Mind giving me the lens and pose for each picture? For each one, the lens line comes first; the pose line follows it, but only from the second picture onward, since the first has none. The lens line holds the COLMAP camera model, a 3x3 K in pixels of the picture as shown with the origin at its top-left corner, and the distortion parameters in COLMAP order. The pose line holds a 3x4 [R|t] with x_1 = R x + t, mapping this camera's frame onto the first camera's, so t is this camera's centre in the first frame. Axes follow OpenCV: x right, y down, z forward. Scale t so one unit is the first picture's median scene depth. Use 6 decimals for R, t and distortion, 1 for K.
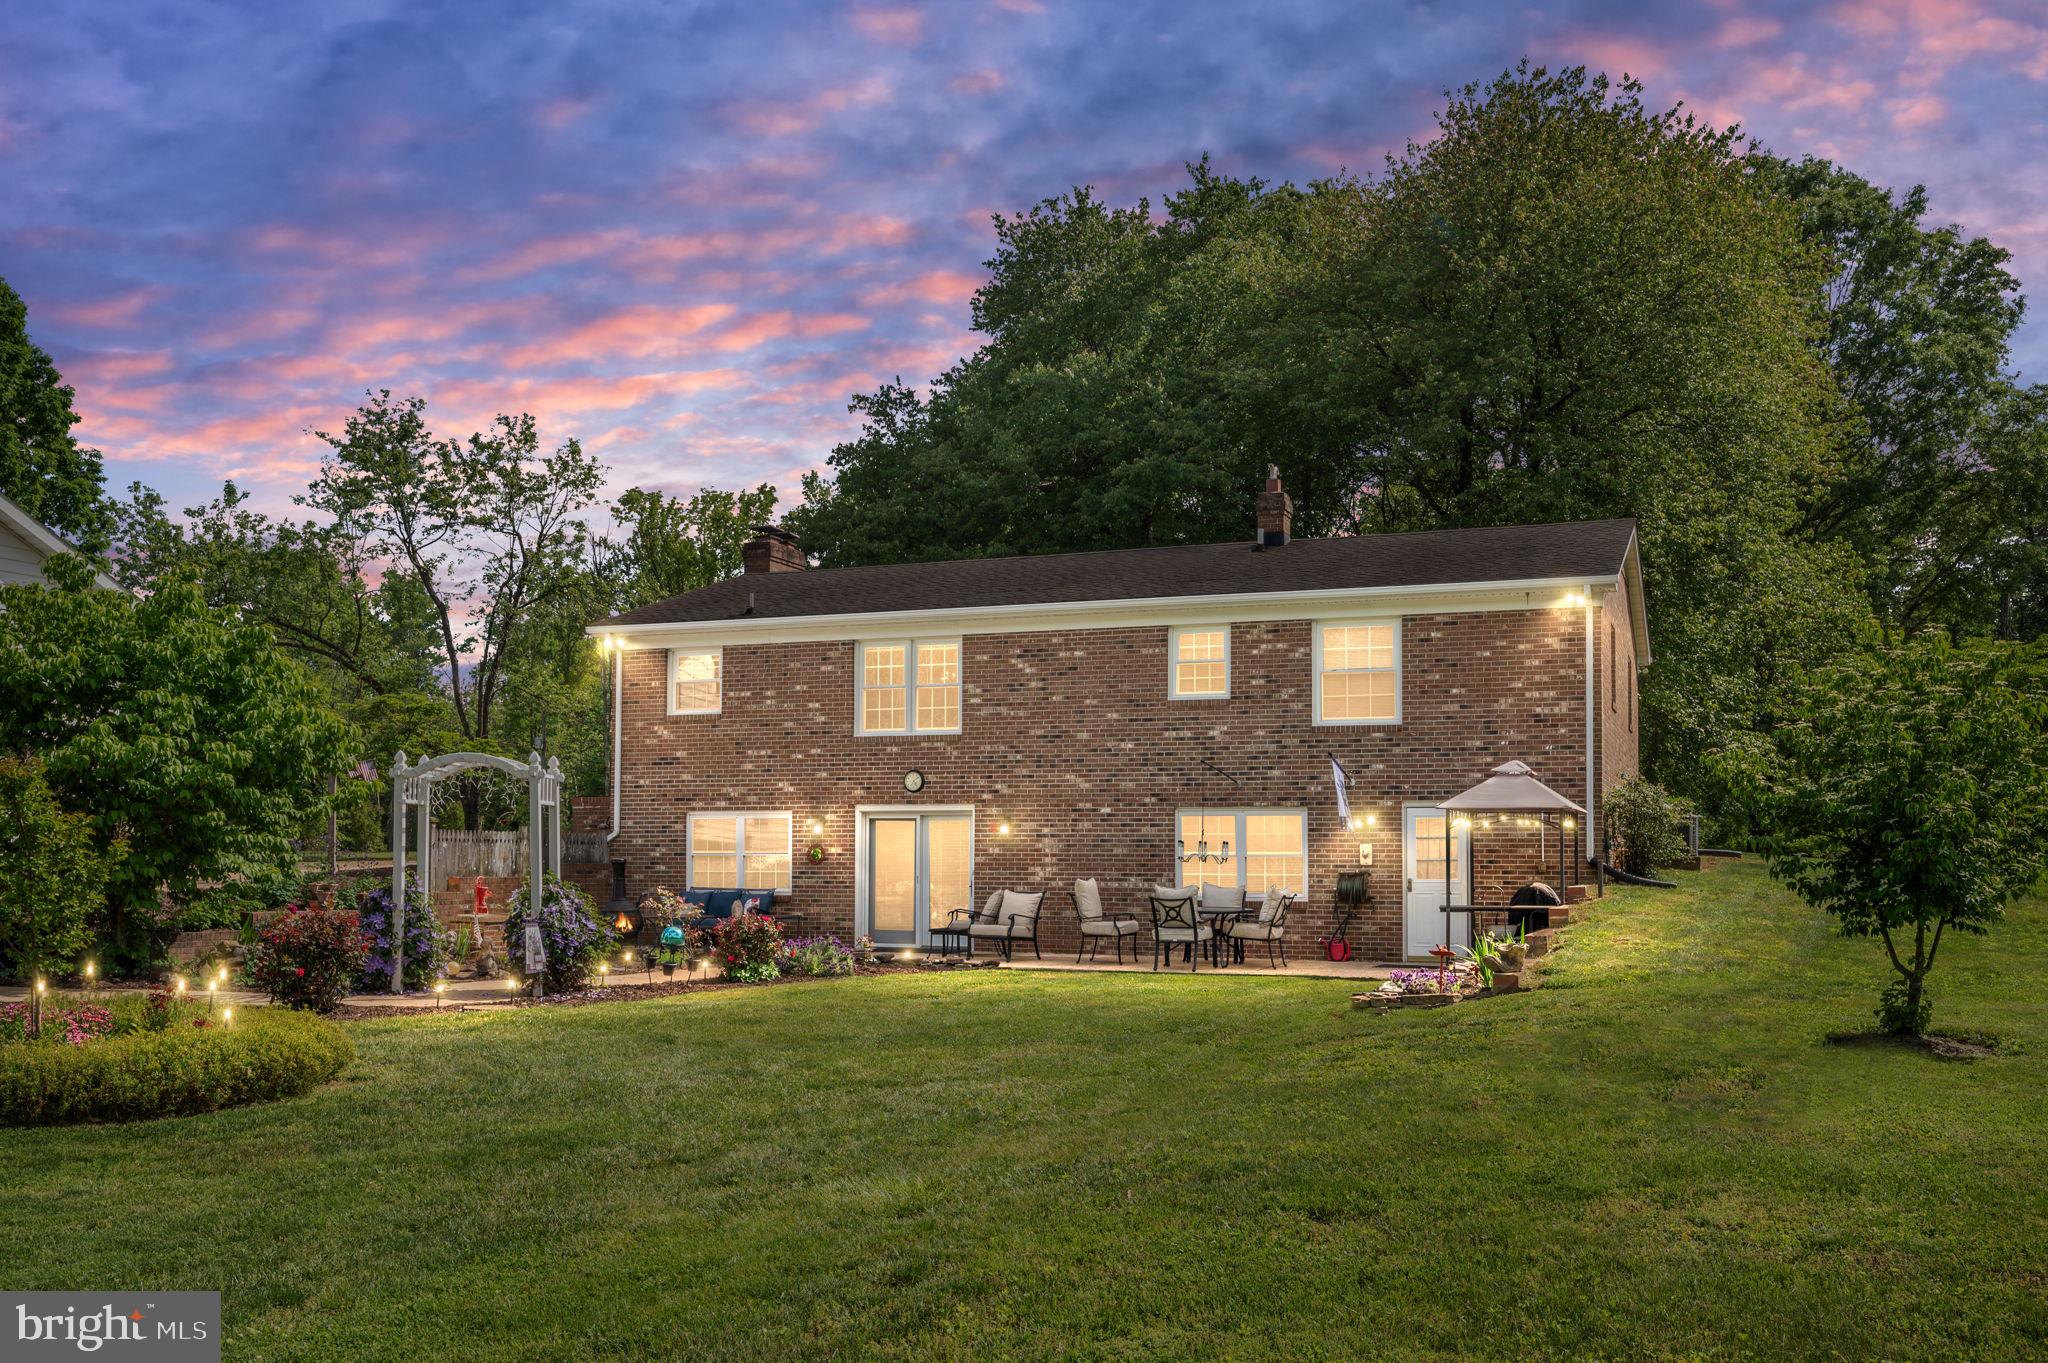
lens RADIAL K [[1778.4, 0, 1025.0], [0, 1778.4, 599.4], [0, 0, 1]] dist [-0.006450, -0.002336]
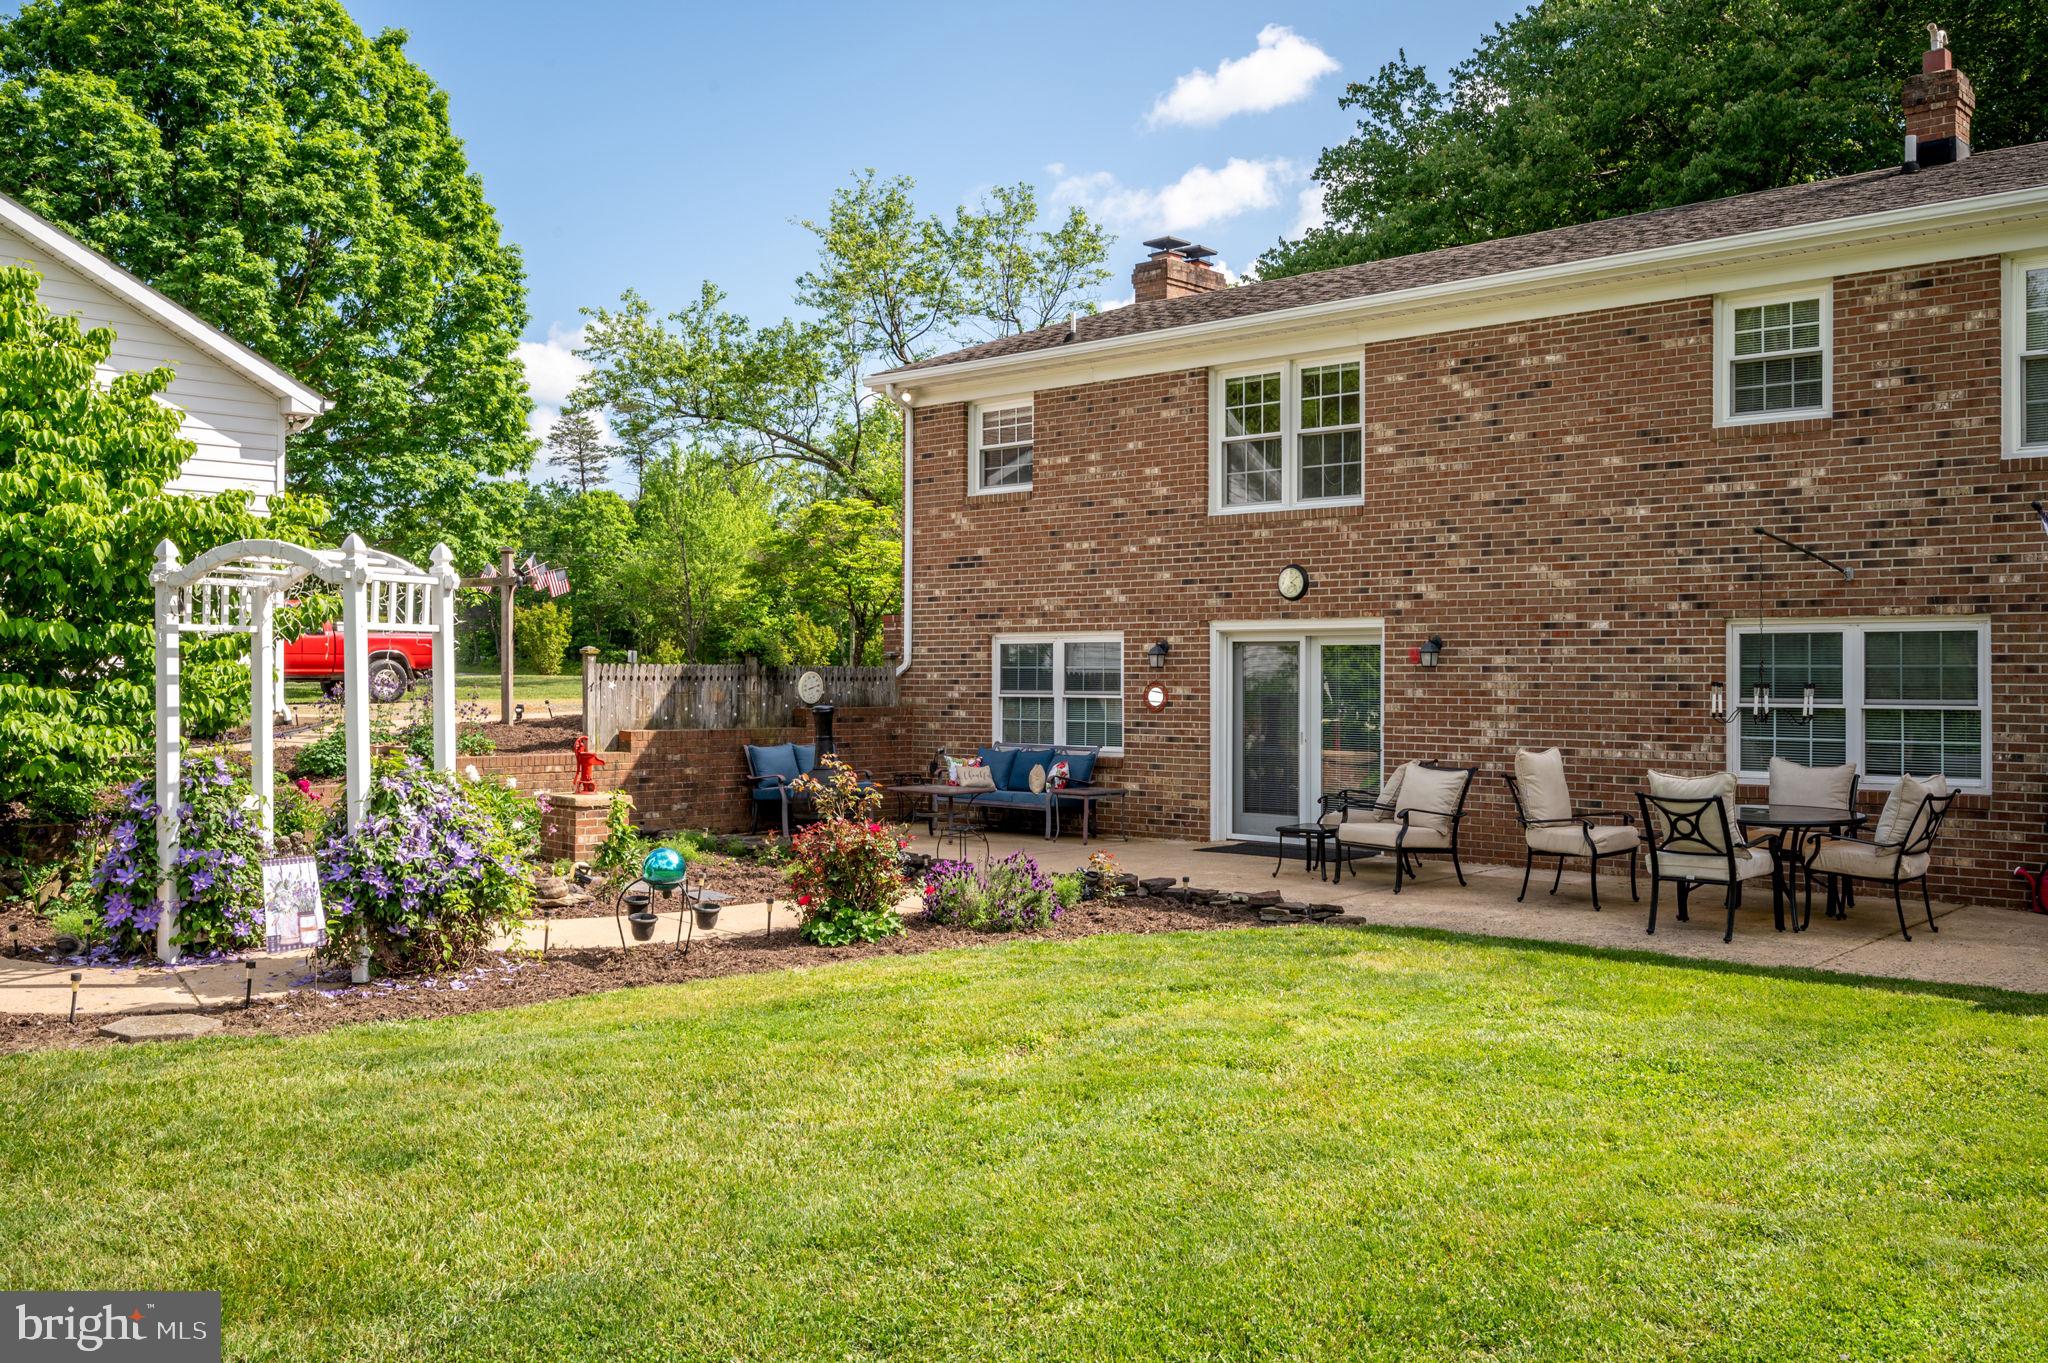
lens RADIAL K [[1778.4, 0, 1025.0], [0, 1778.4, 599.4], [0, 0, 1]] dist [-0.006450, -0.002336]
pose [[0.934323, -0.016924, -0.356025, 0.073793], [0.053604, 0.994183, 0.093415, 0.044931], [0.352373, -0.106364, 0.929796, 0.386656]]
